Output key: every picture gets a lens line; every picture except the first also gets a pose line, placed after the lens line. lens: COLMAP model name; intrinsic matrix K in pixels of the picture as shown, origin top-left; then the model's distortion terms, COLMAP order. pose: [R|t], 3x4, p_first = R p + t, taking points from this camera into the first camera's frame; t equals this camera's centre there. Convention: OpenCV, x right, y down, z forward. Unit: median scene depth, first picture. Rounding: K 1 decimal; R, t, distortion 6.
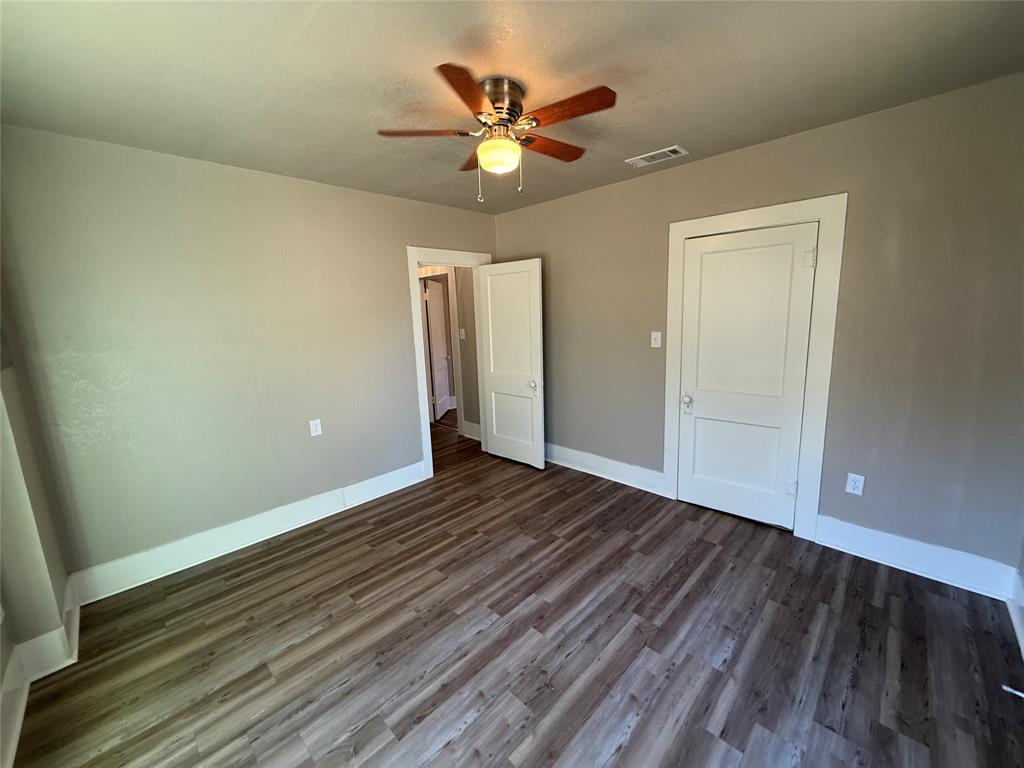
lens RADIAL K [[406.8, 0, 510.3], [0, 406.8, 384.9], [0, 0, 1]] dist [-0.001793, 0.000379]
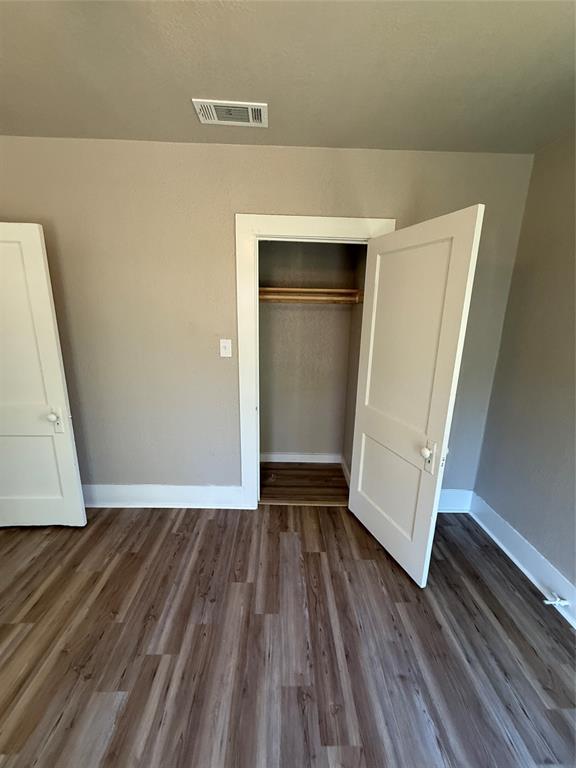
lens RADIAL K [[306.8, 0, 288.2], [0, 306.8, 381.8], [0, 0, 1]] dist [-0.002289, 0.000361]
pose [[0.695340, -0.121873, 0.708272, -0.037700], [0.081634, 0.992532, 0.090642, -0.109222], [-0.714029, -0.005208, 0.700096, 0.540108]]
